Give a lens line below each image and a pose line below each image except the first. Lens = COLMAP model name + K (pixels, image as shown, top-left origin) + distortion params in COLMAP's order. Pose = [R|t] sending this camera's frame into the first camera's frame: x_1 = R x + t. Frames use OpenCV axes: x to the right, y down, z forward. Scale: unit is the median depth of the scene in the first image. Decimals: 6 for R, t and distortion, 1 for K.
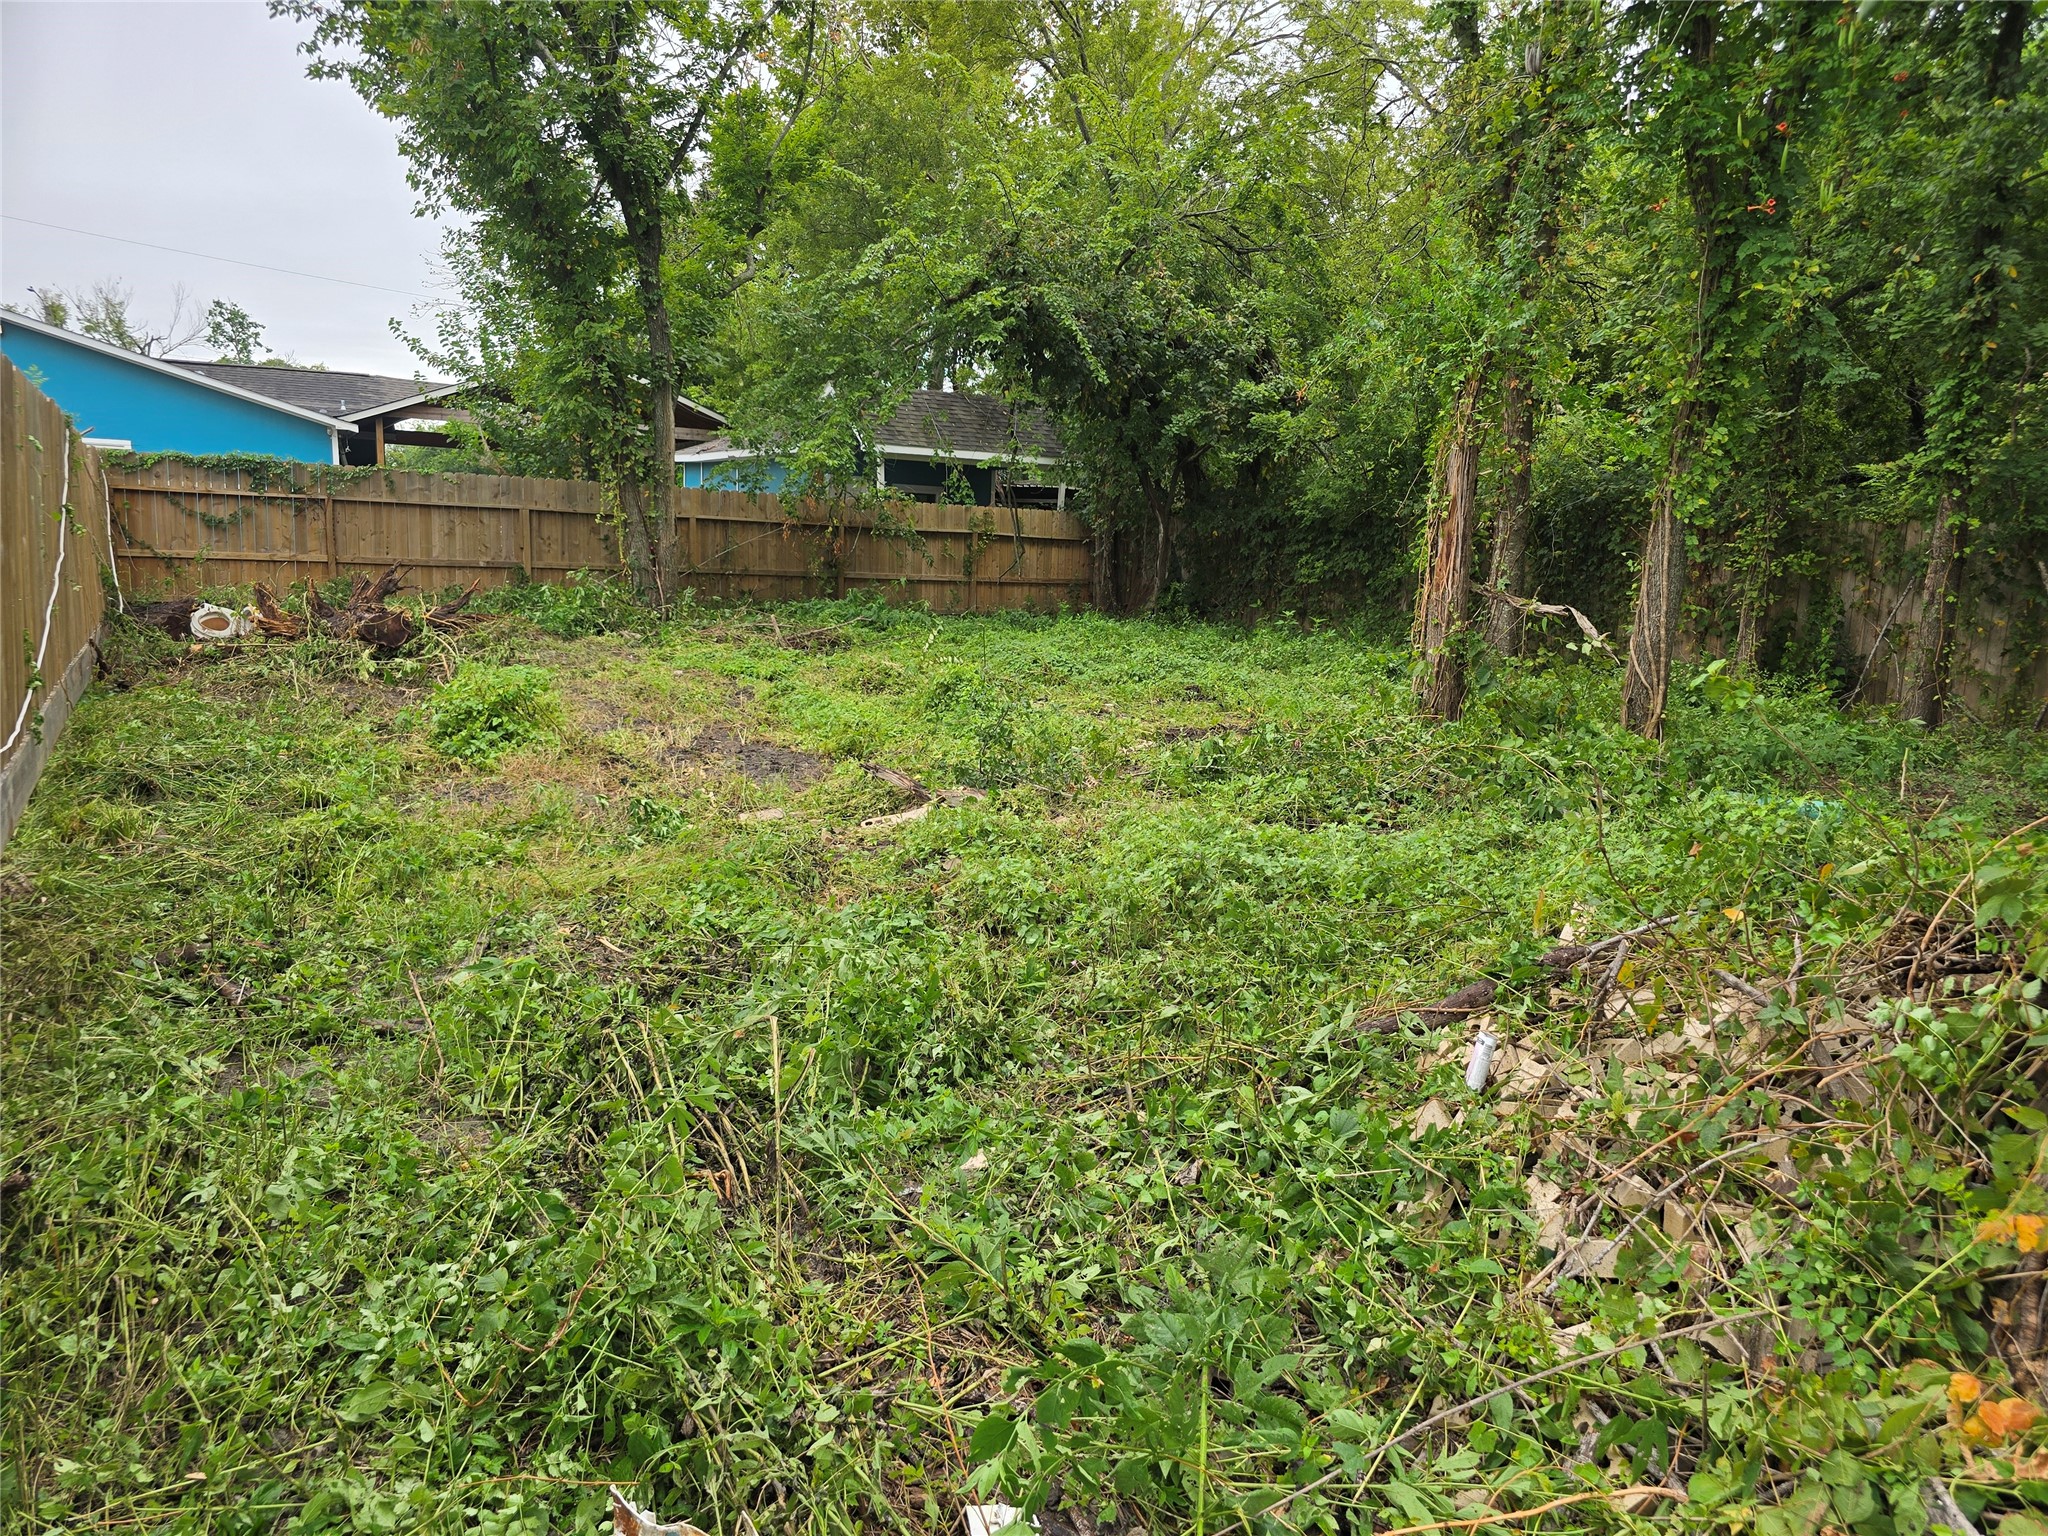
lens RADIAL K [[1355.7, 0, 1017.1], [0, 1355.7, 749.6], [0, 0, 1]] dist [0.060099, -0.060946]
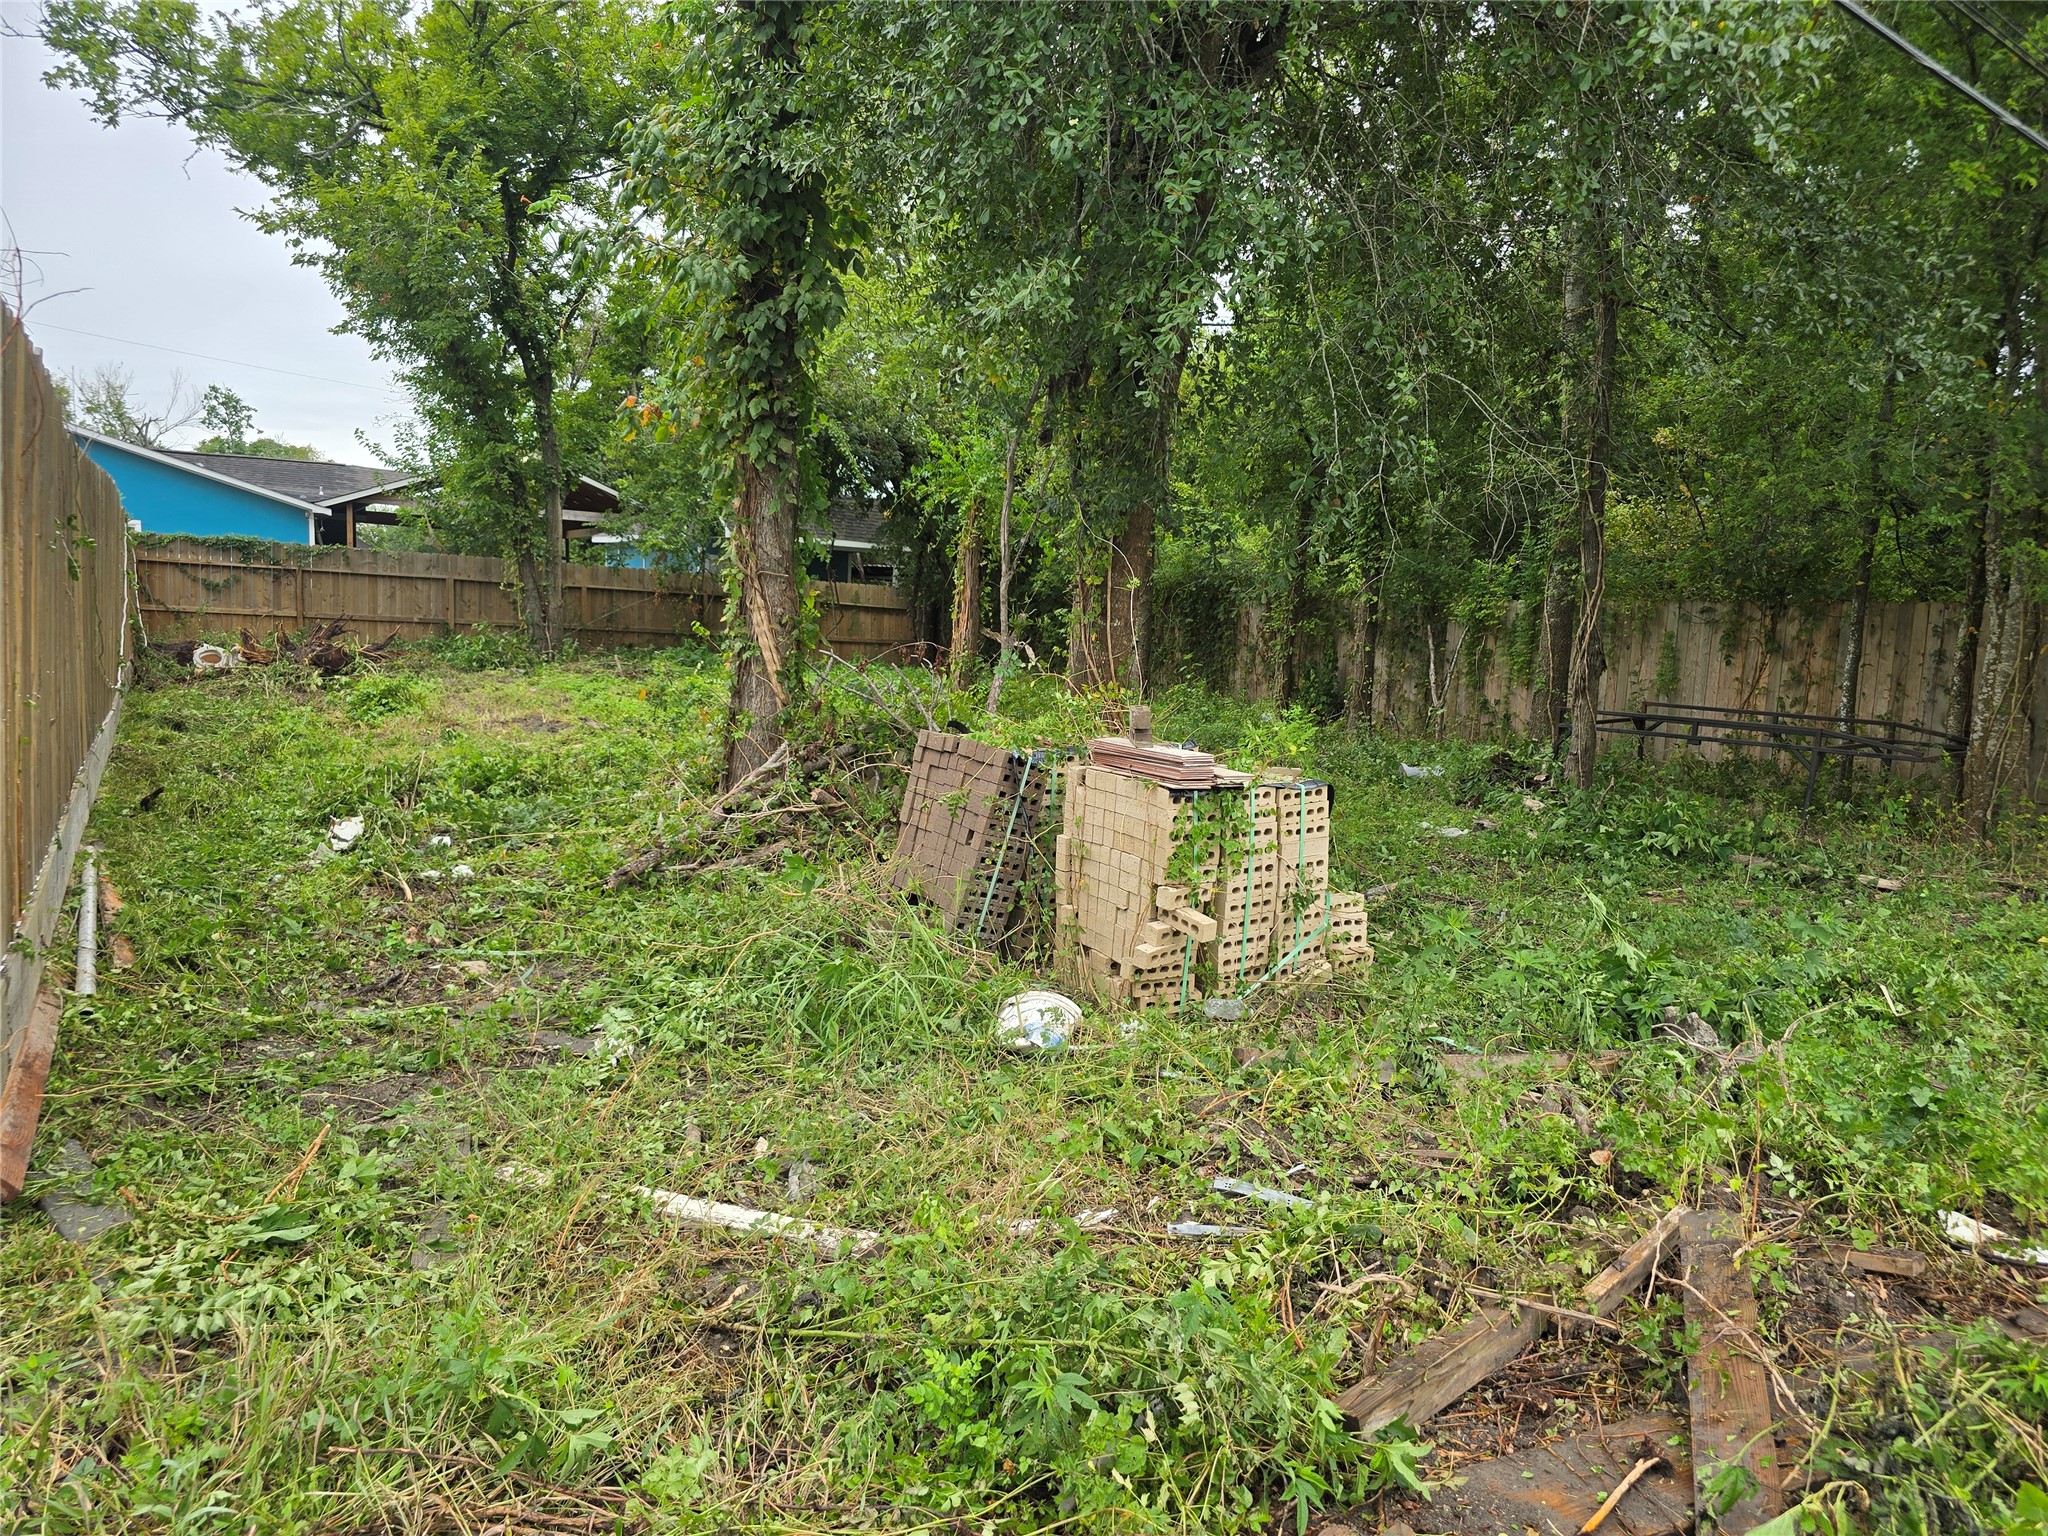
lens RADIAL K [[1356.8, 0, 1024.0], [0, 1356.8, 768.0], [0, 0, 1]] dist [0.059960, -0.066271]
pose [[0.999842, 0.009258, 0.015179, 0.185435], [-0.008579, 0.998986, -0.044200, 0.063322], [-0.015573, 0.044063, 0.998907, -0.337011]]
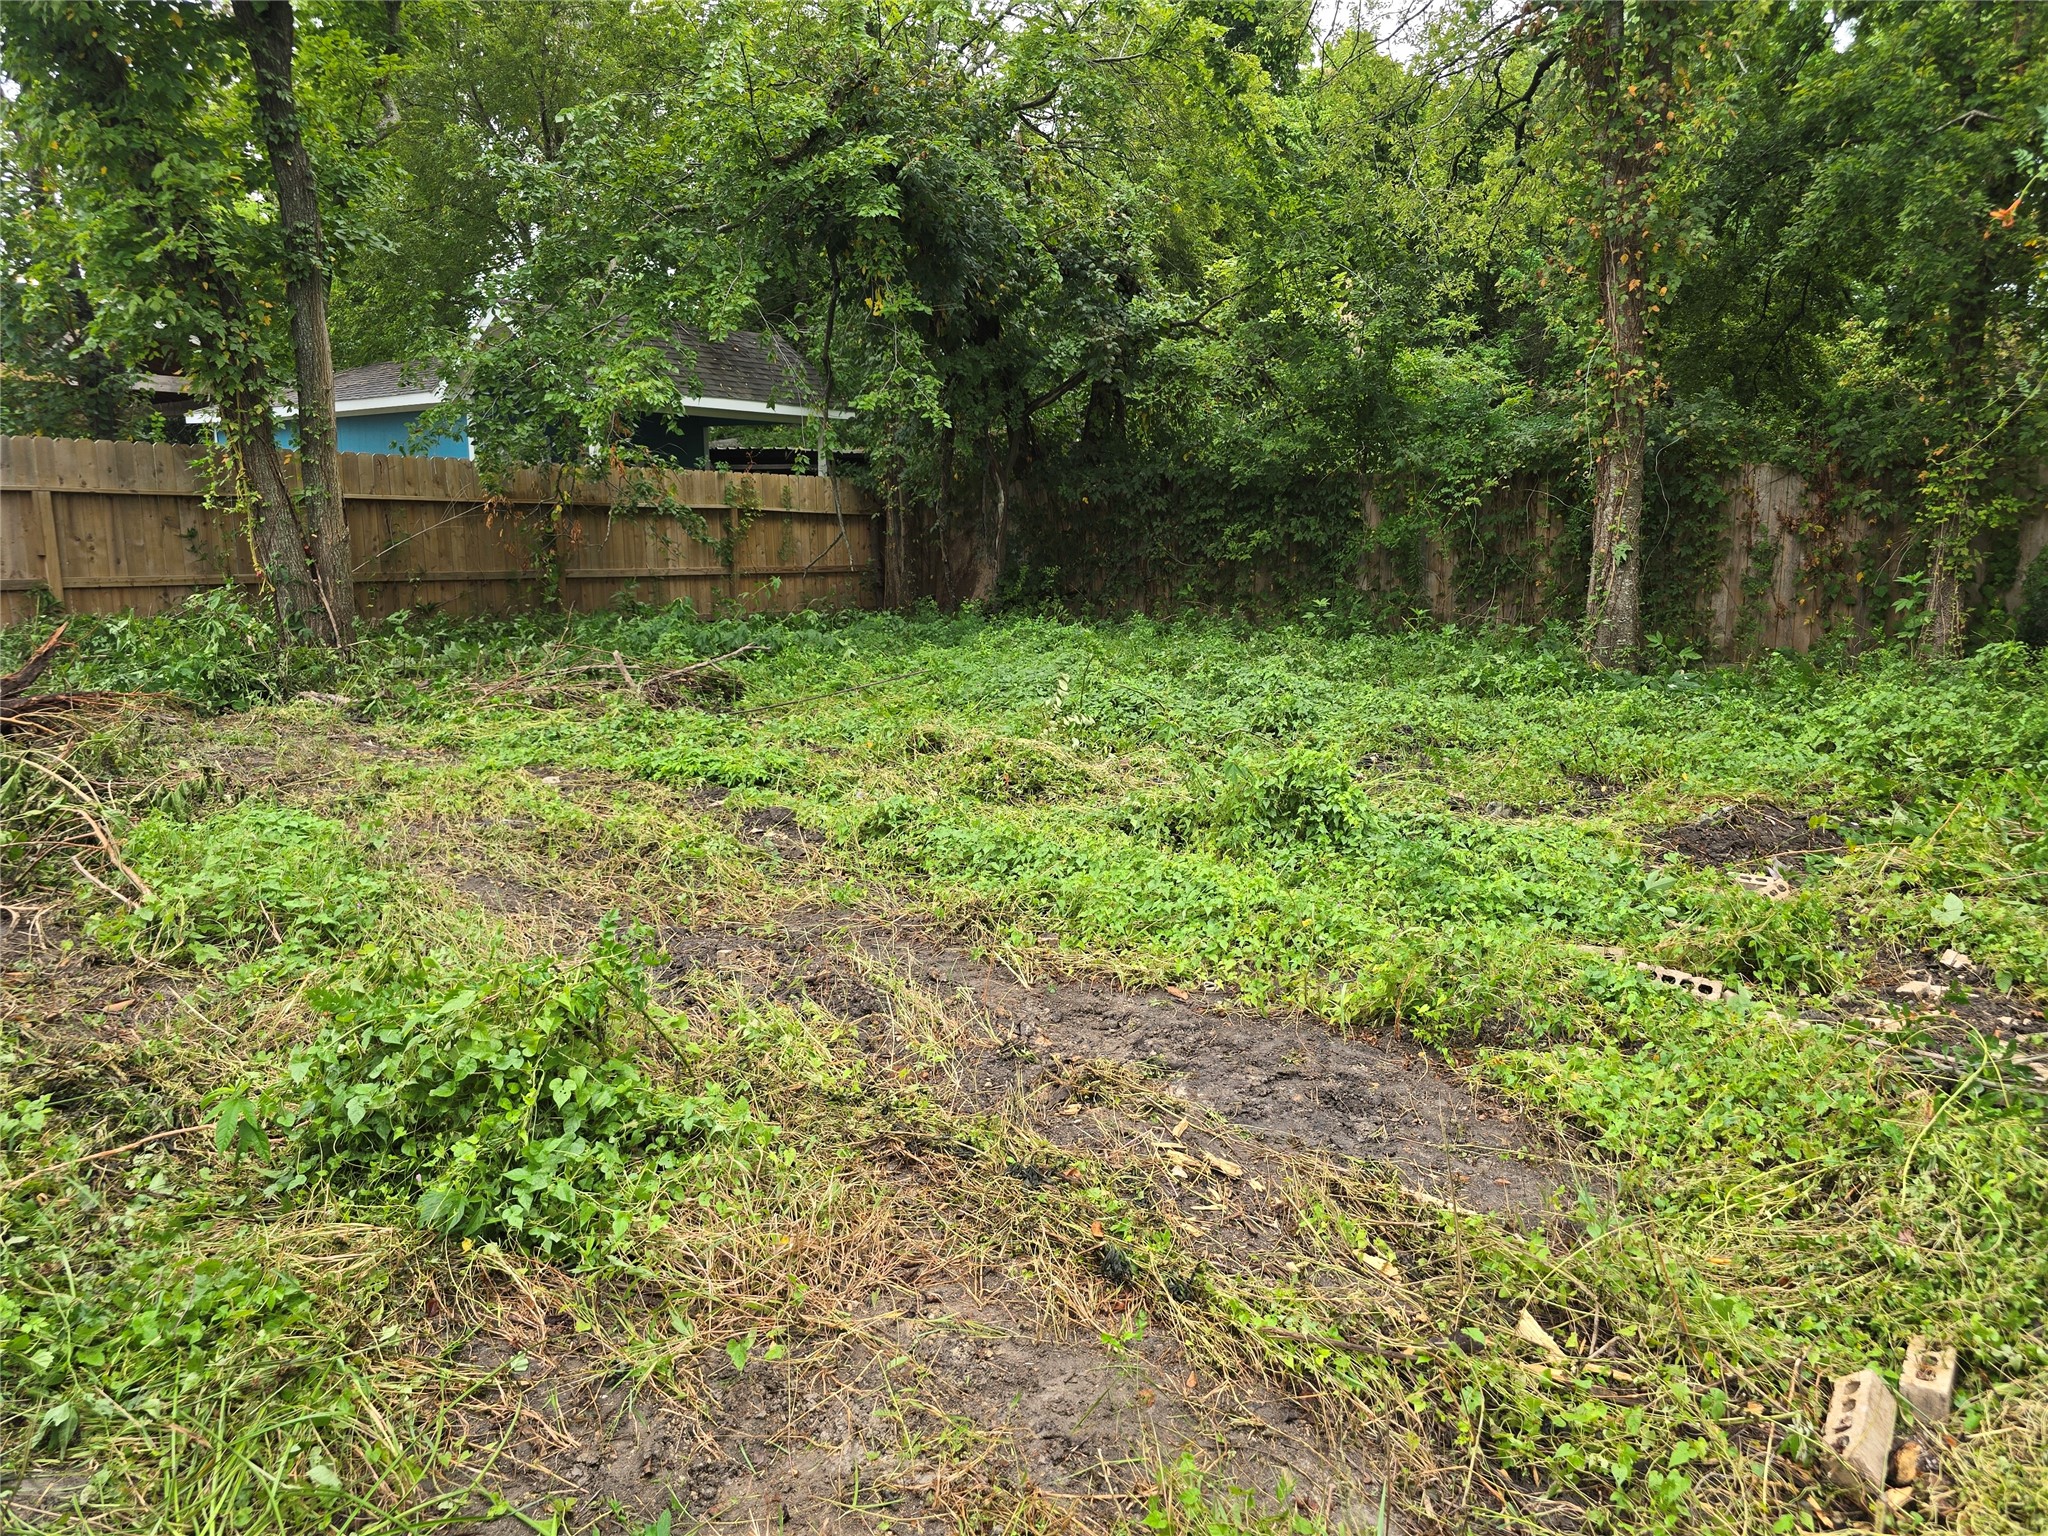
lens RADIAL K [[1356.8, 0, 1024.0], [0, 1356.8, 768.0], [0, 0, 1]] dist [0.059960, -0.066271]
pose [[0.938363, -0.094876, 0.332375, -0.185856], [0.083766, 0.995346, 0.047633, -0.052855], [-0.335348, -0.016855, 0.941944, 0.316213]]
